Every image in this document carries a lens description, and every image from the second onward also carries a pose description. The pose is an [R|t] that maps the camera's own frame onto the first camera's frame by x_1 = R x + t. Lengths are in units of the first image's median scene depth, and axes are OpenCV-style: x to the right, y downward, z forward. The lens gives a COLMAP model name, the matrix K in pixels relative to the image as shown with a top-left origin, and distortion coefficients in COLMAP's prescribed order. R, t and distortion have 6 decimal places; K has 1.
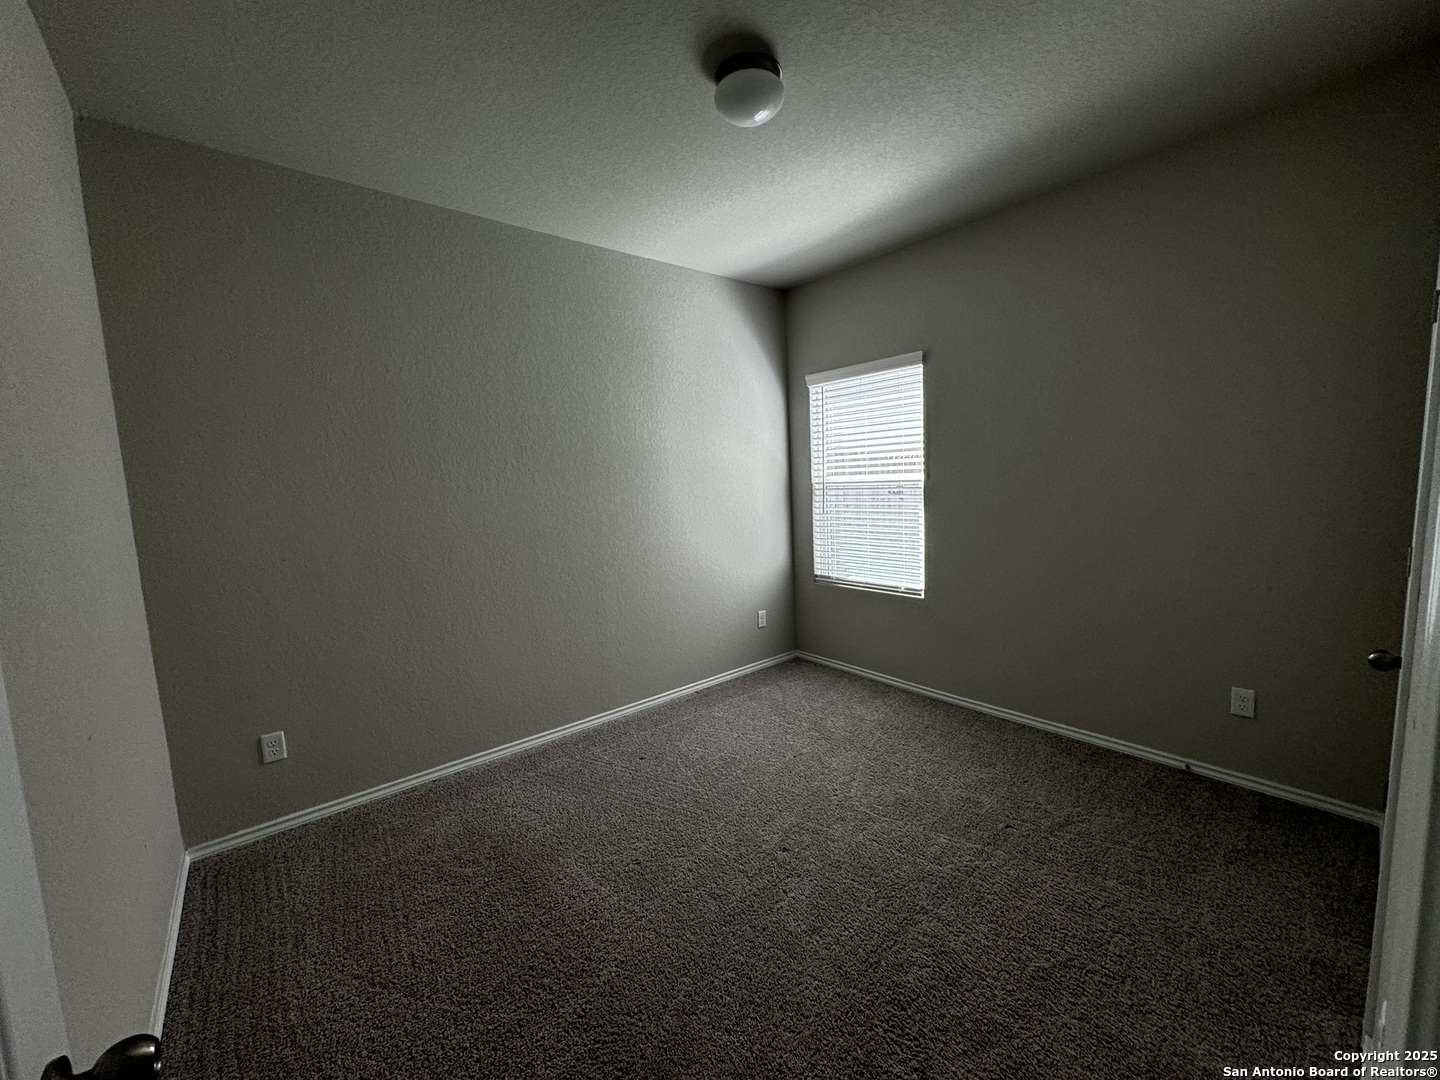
lens RADIAL K [[571.0, 0, 720.0], [0, 571.0, 540.0], [0, 0, 1]] dist [-0.001599, -0.000556]
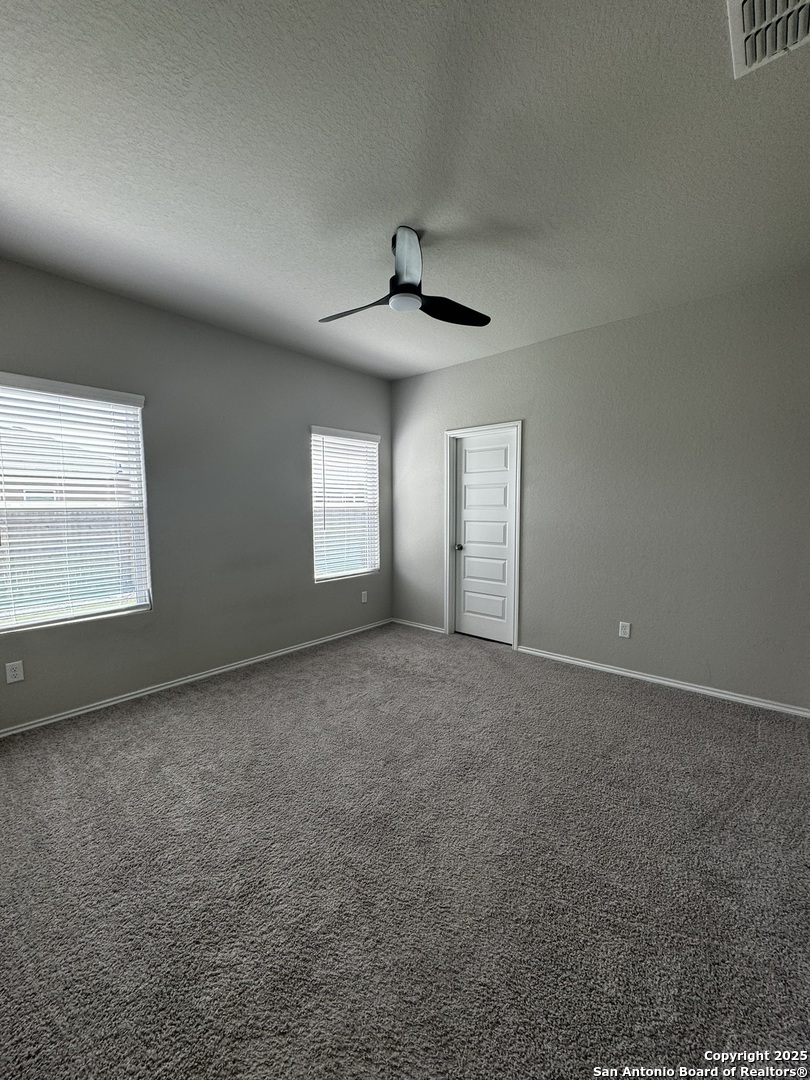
lens RADIAL K [[428.2, 0, 403.9], [0, 428.2, 542.0], [0, 0, 1]] dist [-0.001599, -0.000556]
pose [[-0.300020, -0.037592, 0.953192, -0.951702], [0.106217, 0.991693, 0.072542, -0.076463], [-0.948001, 0.123009, -0.293535, 1.235926]]
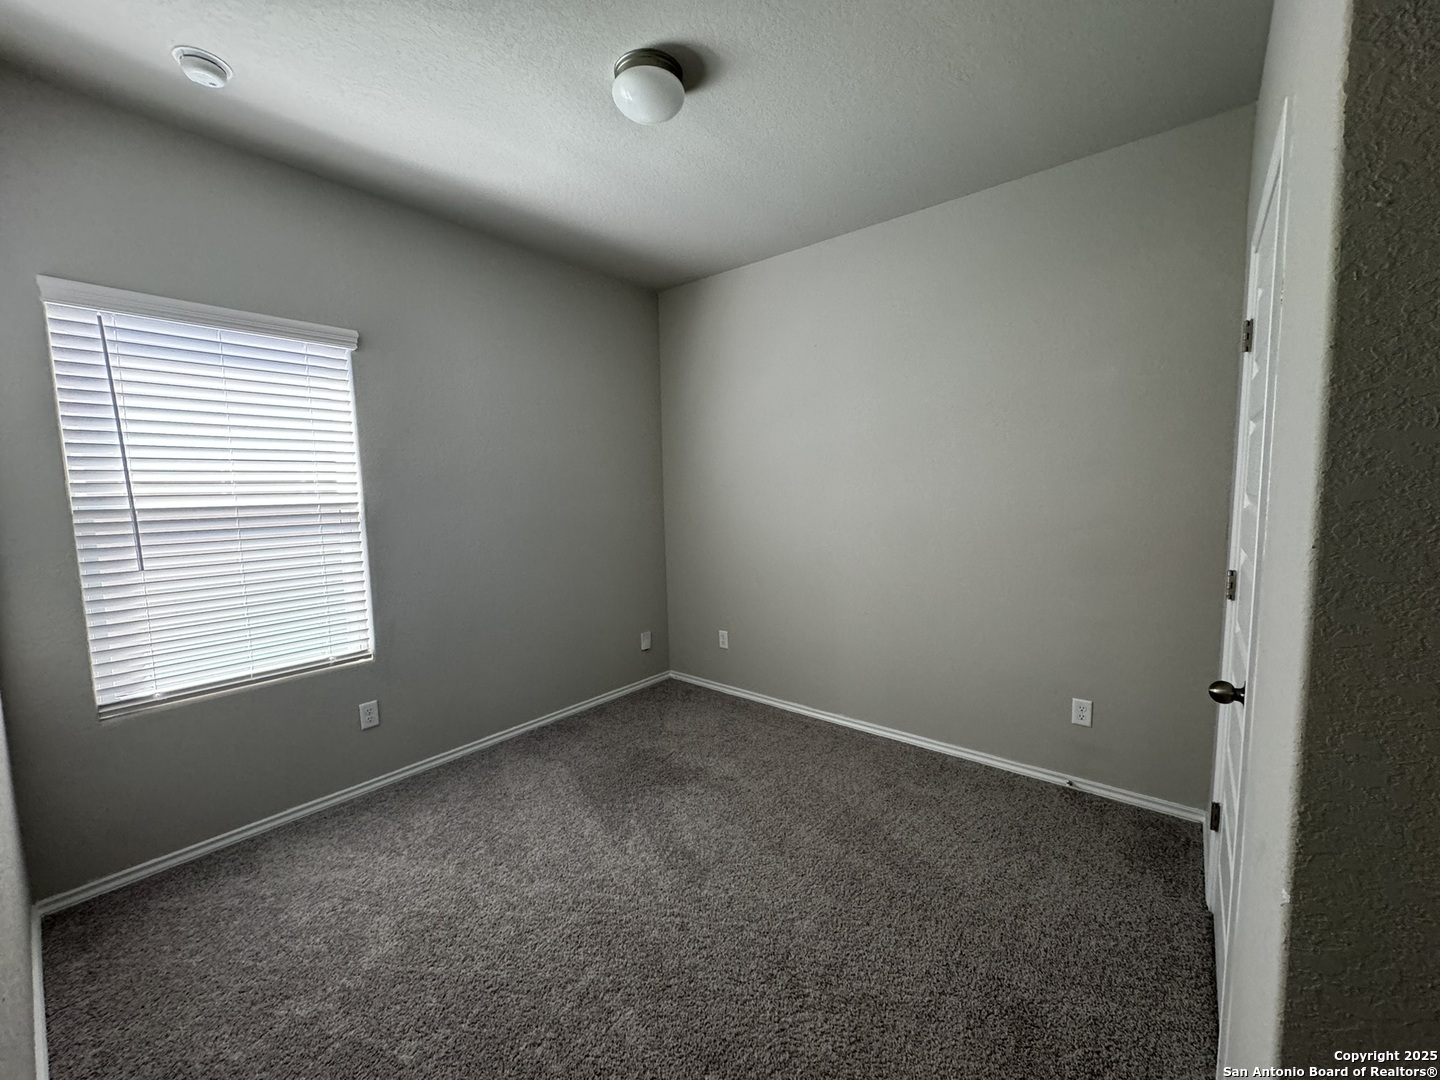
lens RADIAL K [[571.0, 0, 720.0], [0, 571.0, 540.0], [0, 0, 1]] dist [-0.001599, -0.000556]
pose [[-0.186695, -0.055725, 0.980836, -0.445150], [0.125714, 0.988827, 0.080108, -0.055845], [-0.974341, 0.138261, -0.177604, 0.650149]]
